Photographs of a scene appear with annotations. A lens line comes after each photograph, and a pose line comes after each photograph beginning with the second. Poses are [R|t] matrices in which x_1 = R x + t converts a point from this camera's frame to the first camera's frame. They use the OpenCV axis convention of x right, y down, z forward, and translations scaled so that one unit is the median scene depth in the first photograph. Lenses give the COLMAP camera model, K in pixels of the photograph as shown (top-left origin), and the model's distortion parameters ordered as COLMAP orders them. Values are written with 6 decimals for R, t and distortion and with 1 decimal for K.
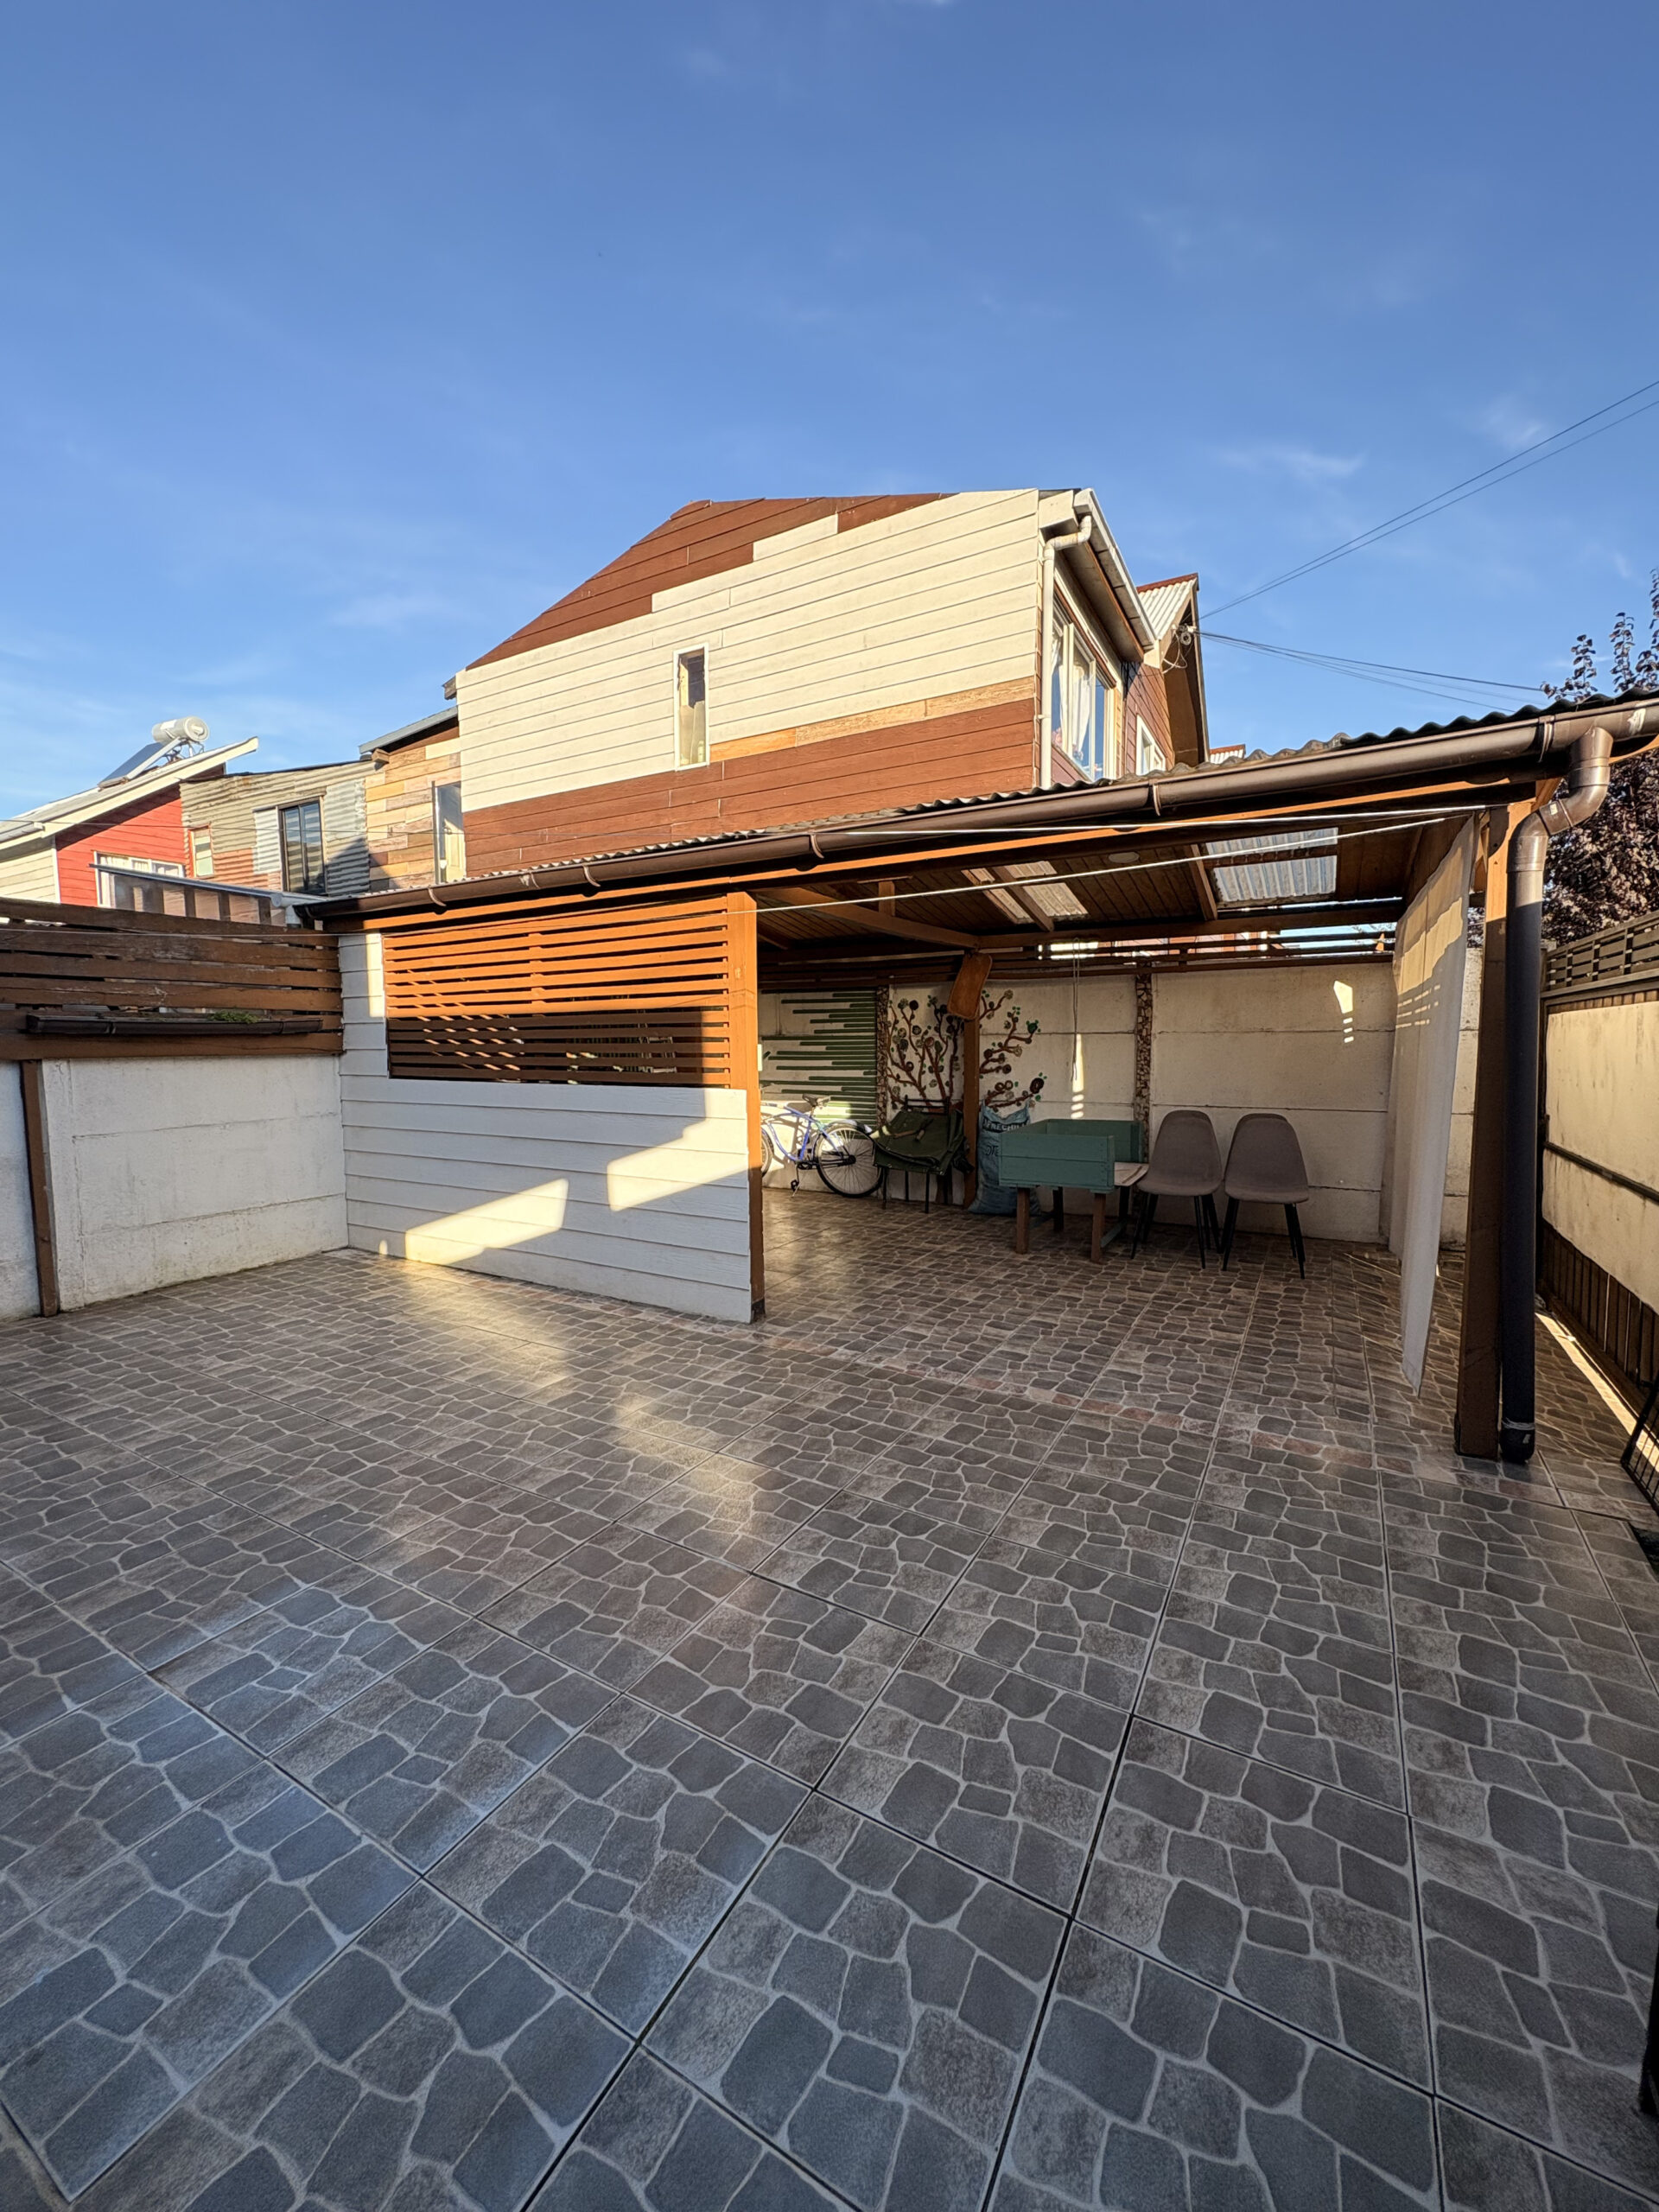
lens RADIAL K [[876.1, 0, 826.2], [0, 876.1, 1105.1], [0, 0, 1]] dist [0.000380, 0.000252]
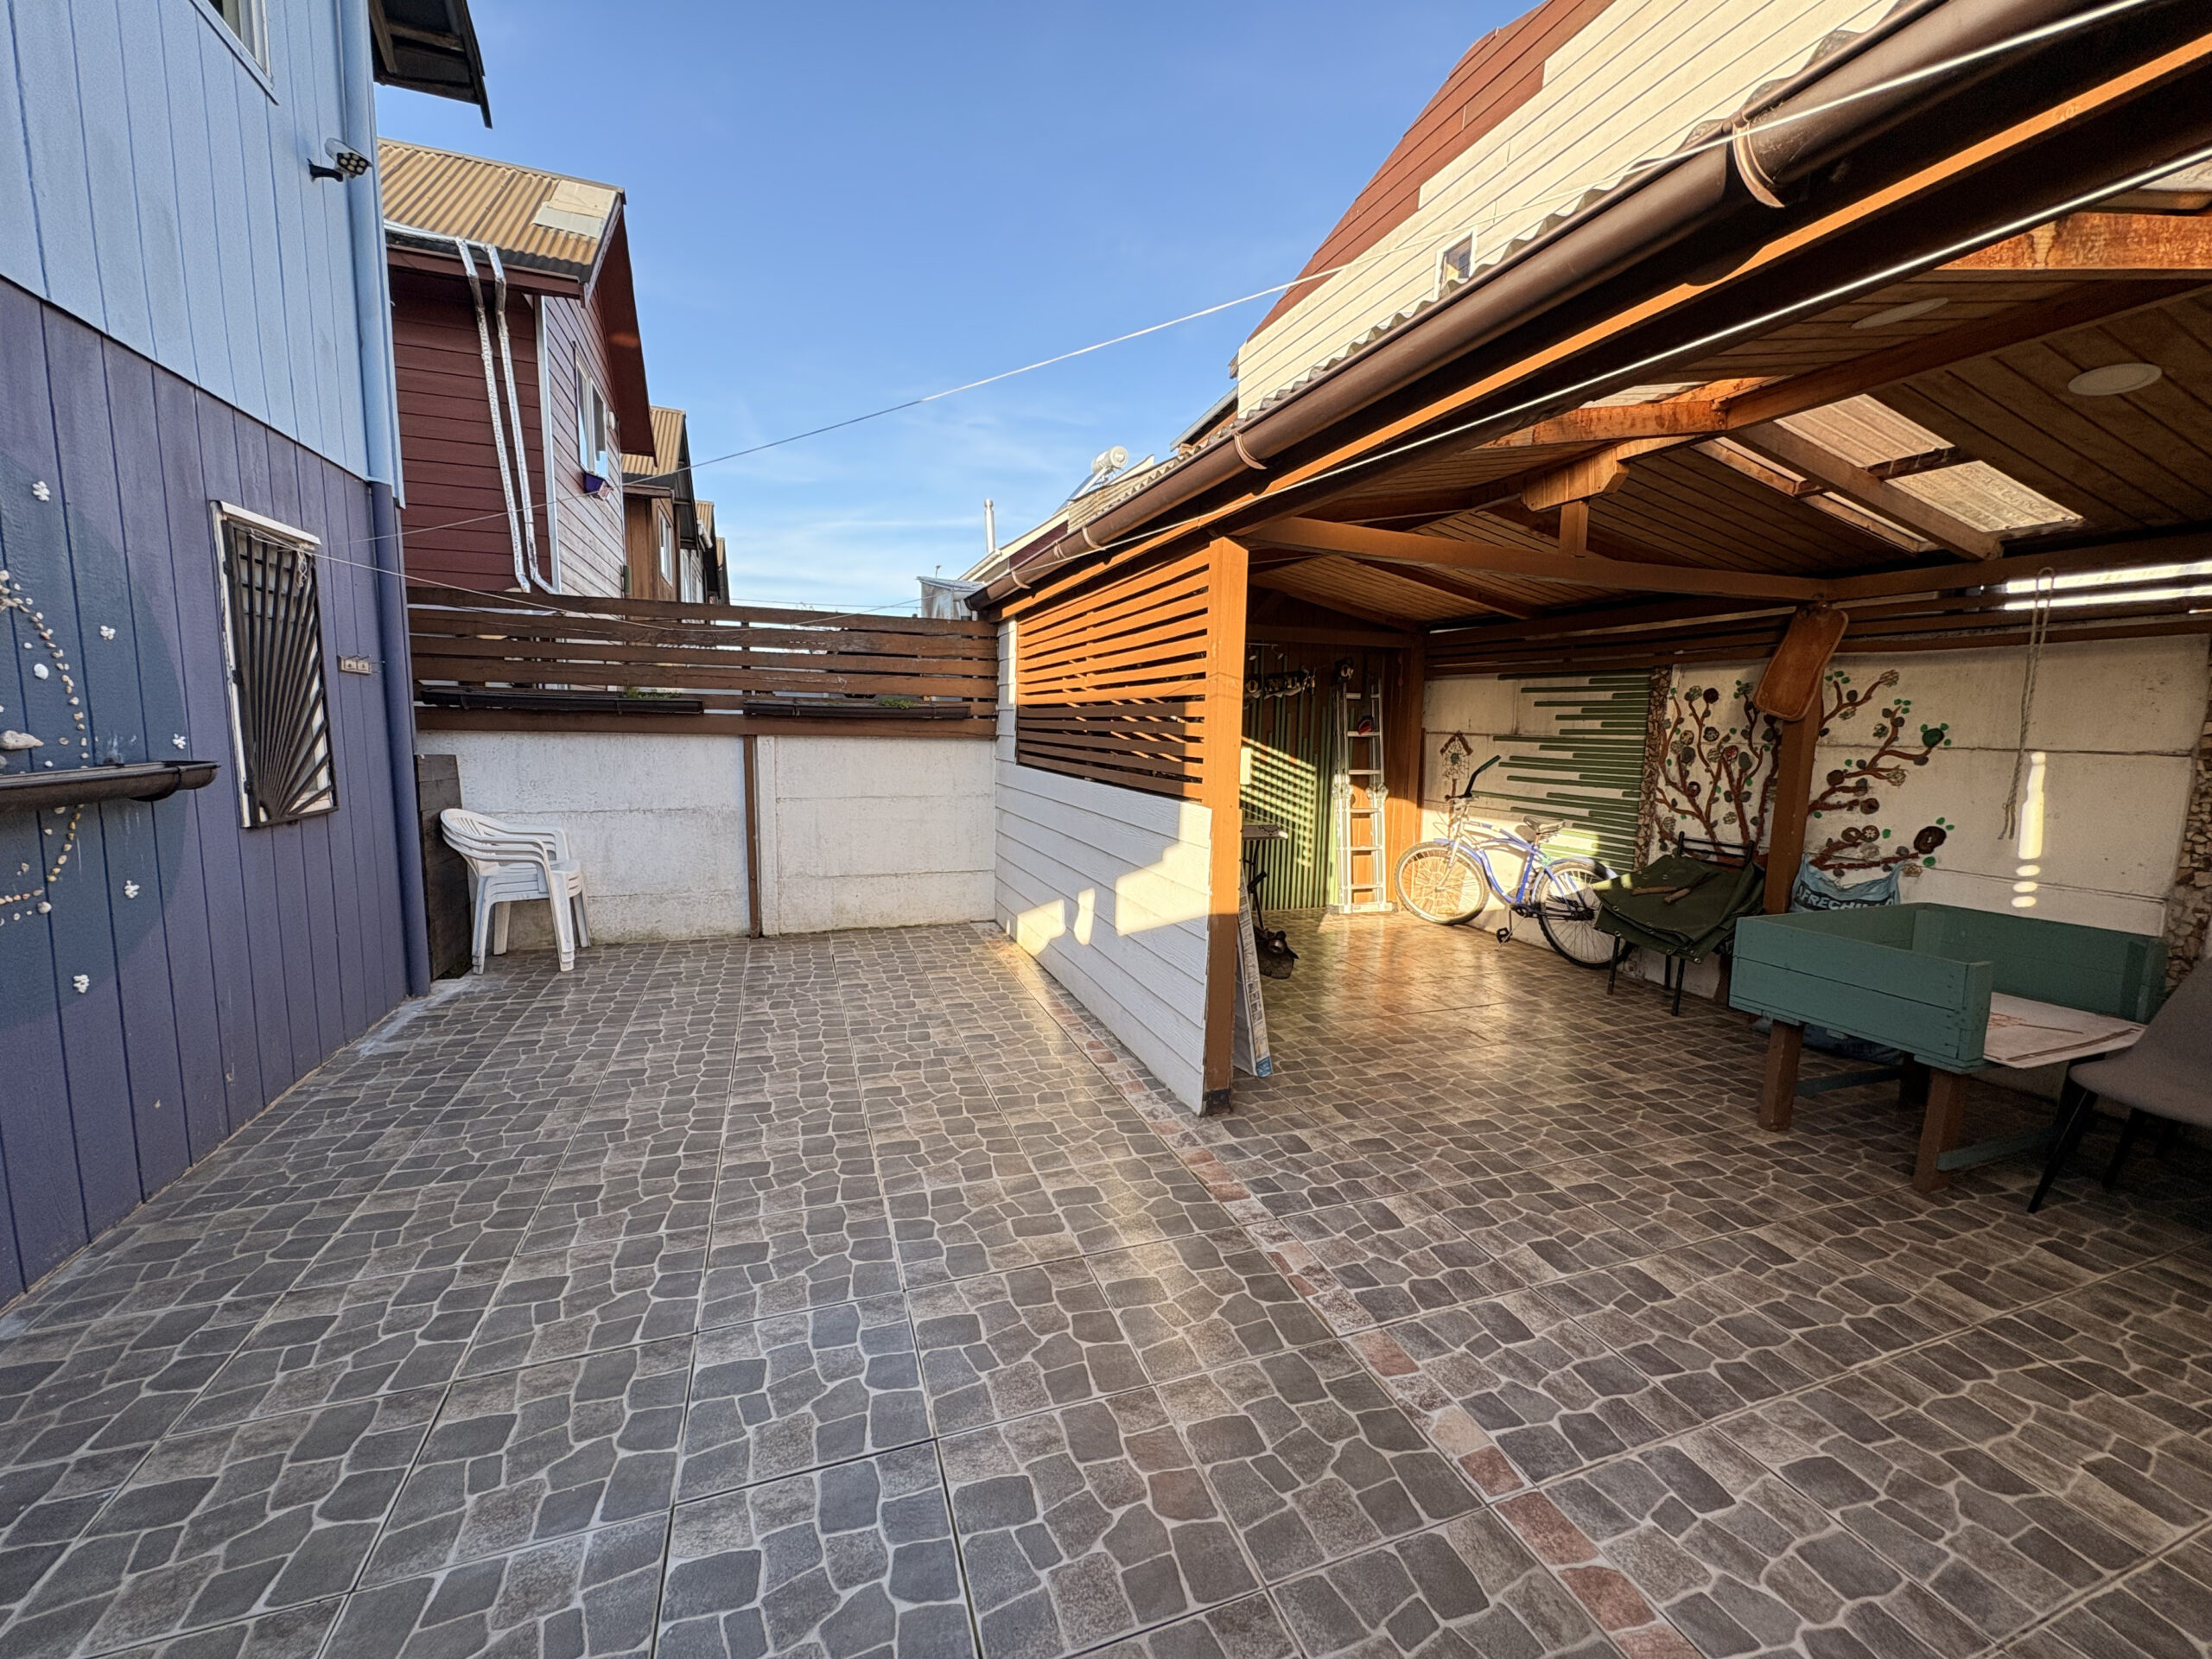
lens RADIAL K [[876.1, 0, 1105.5], [0, 876.1, 829.9], [0, 0, 1]] dist [0.000380, 0.000252]
pose [[0.768639, 0.102761, -0.631375, 0.251043], [-0.077131, 0.994700, 0.067996, -0.034898], [0.635016, -0.003566, 0.772491, 0.301361]]
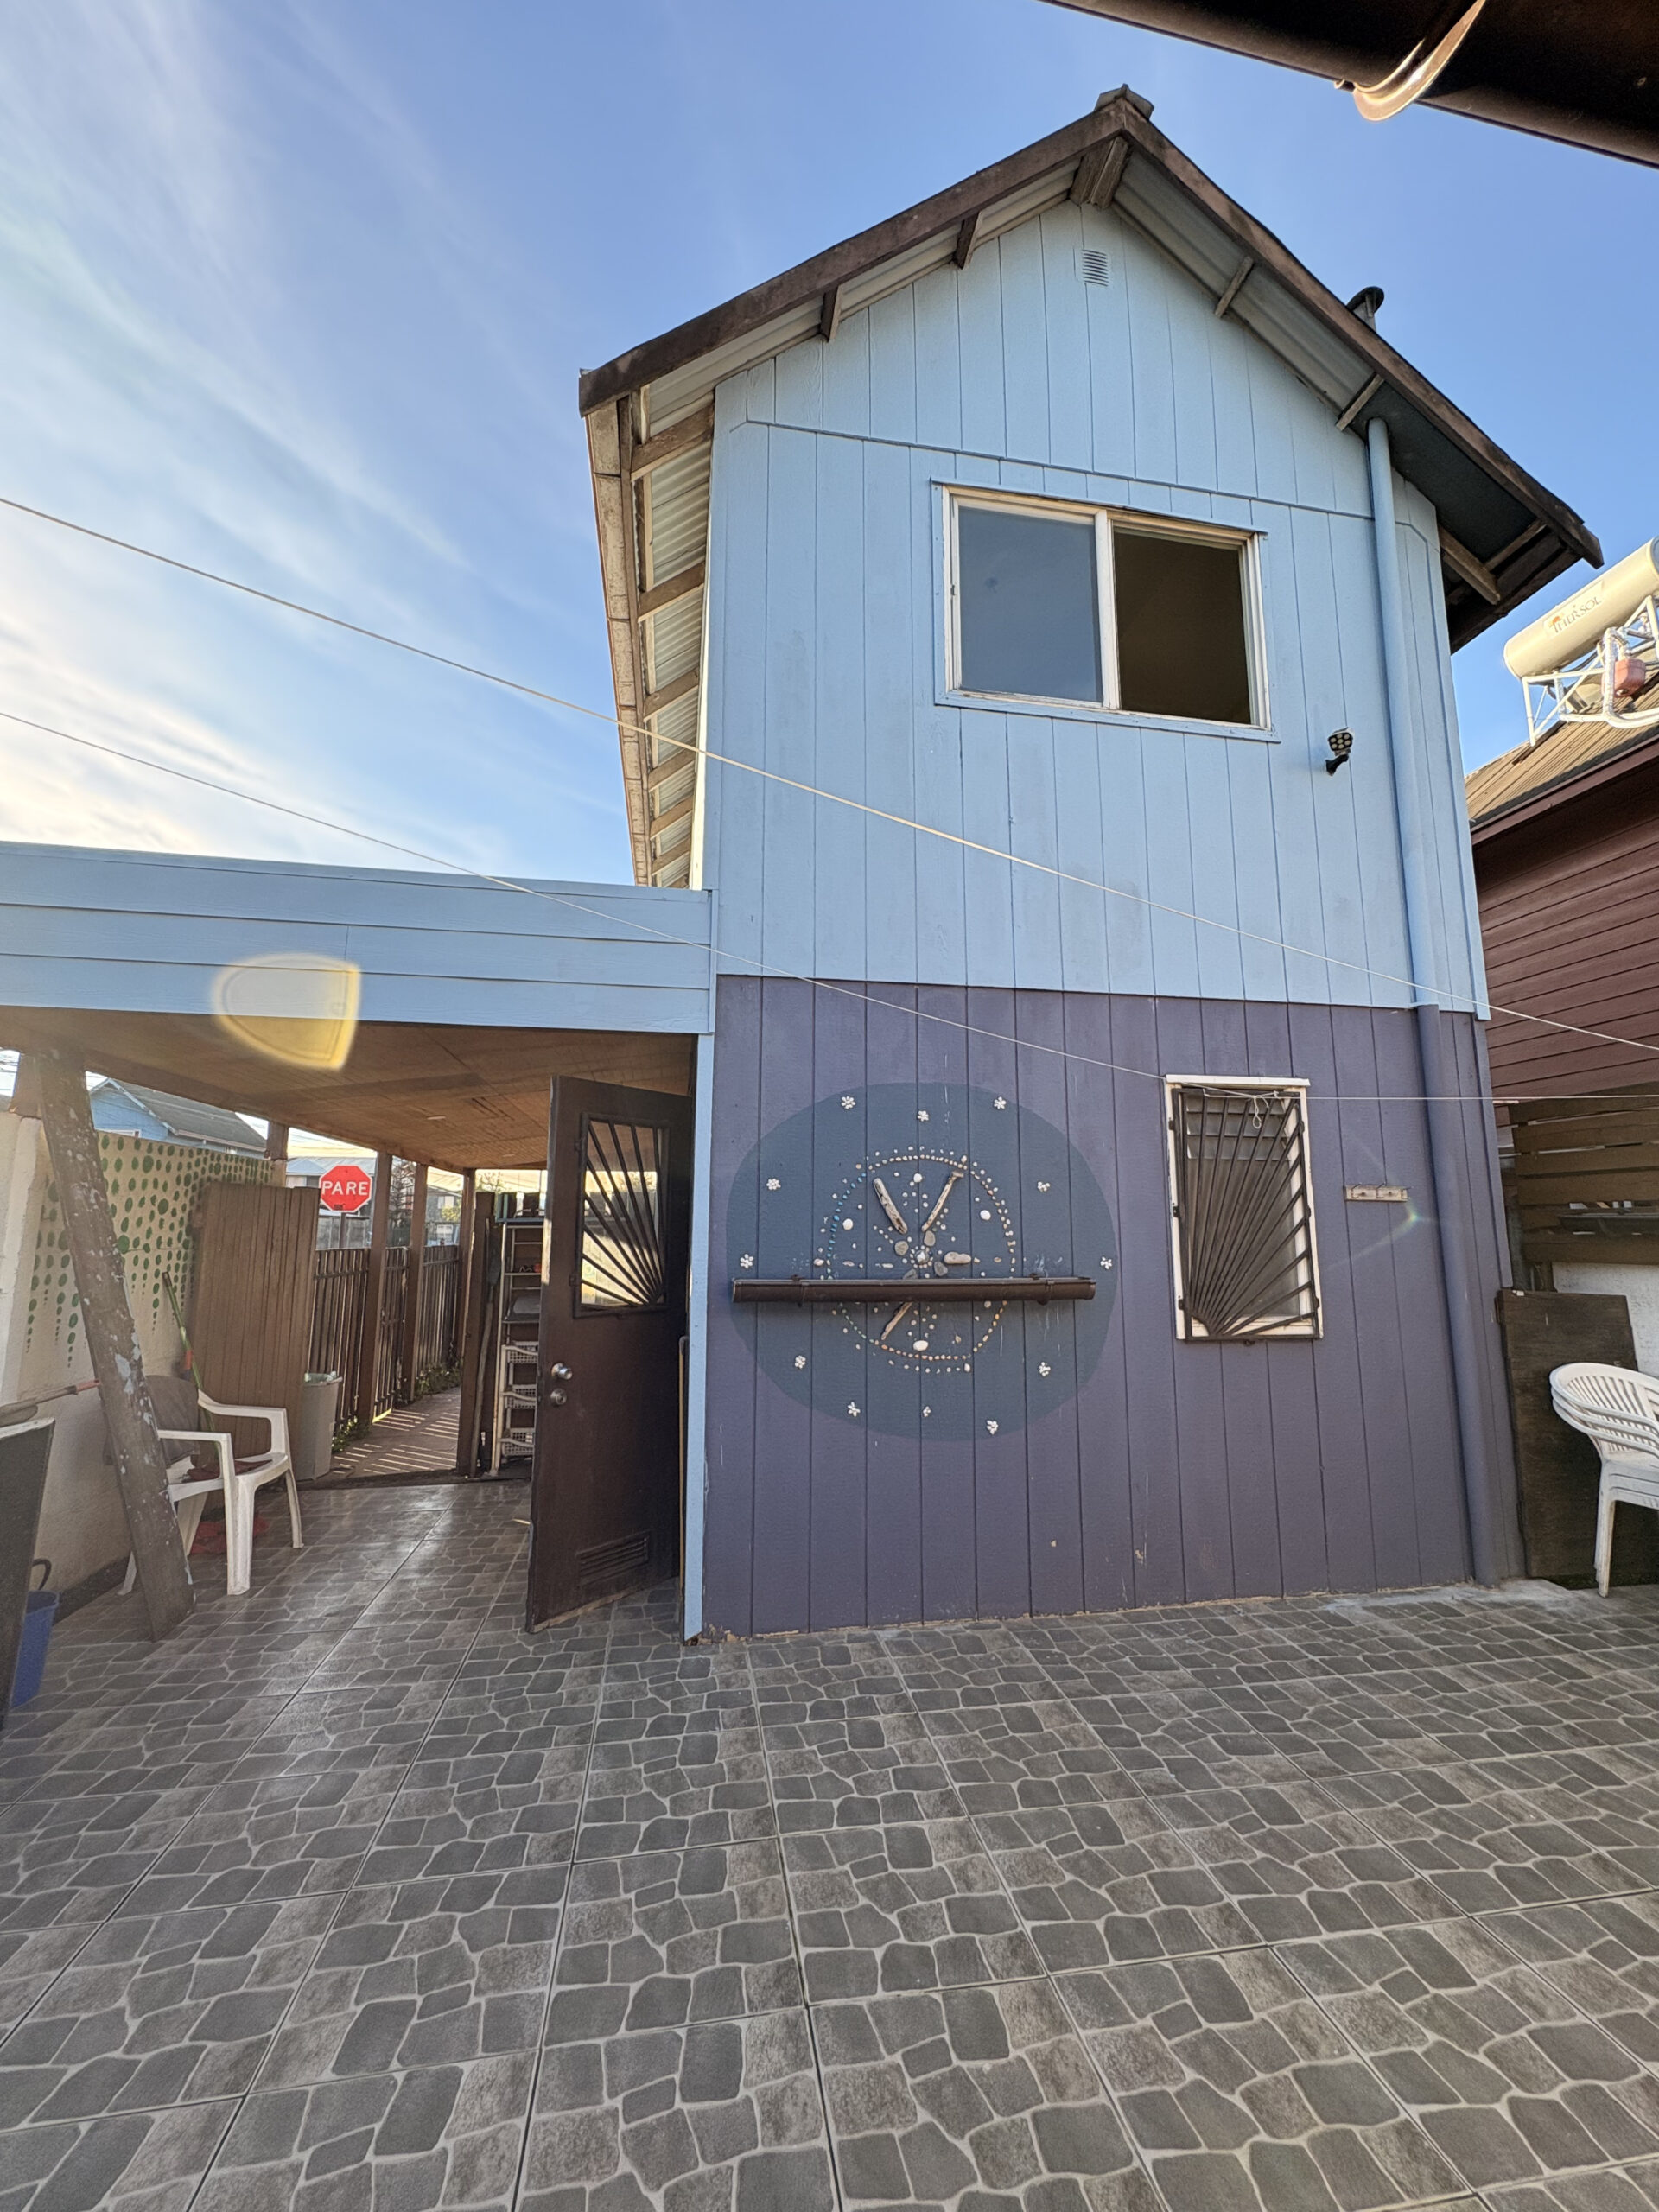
lens RADIAL K [[876.1, 0, 823.7], [0, 876.1, 1097.8], [0, 0, 1]] dist [0.000380, 0.000252]
pose [[-0.767737, -0.093122, -0.633962, 0.109187], [-0.047013, 0.994903, -0.089206, -0.066637], [0.639038, -0.038682, -0.768202, 0.749141]]
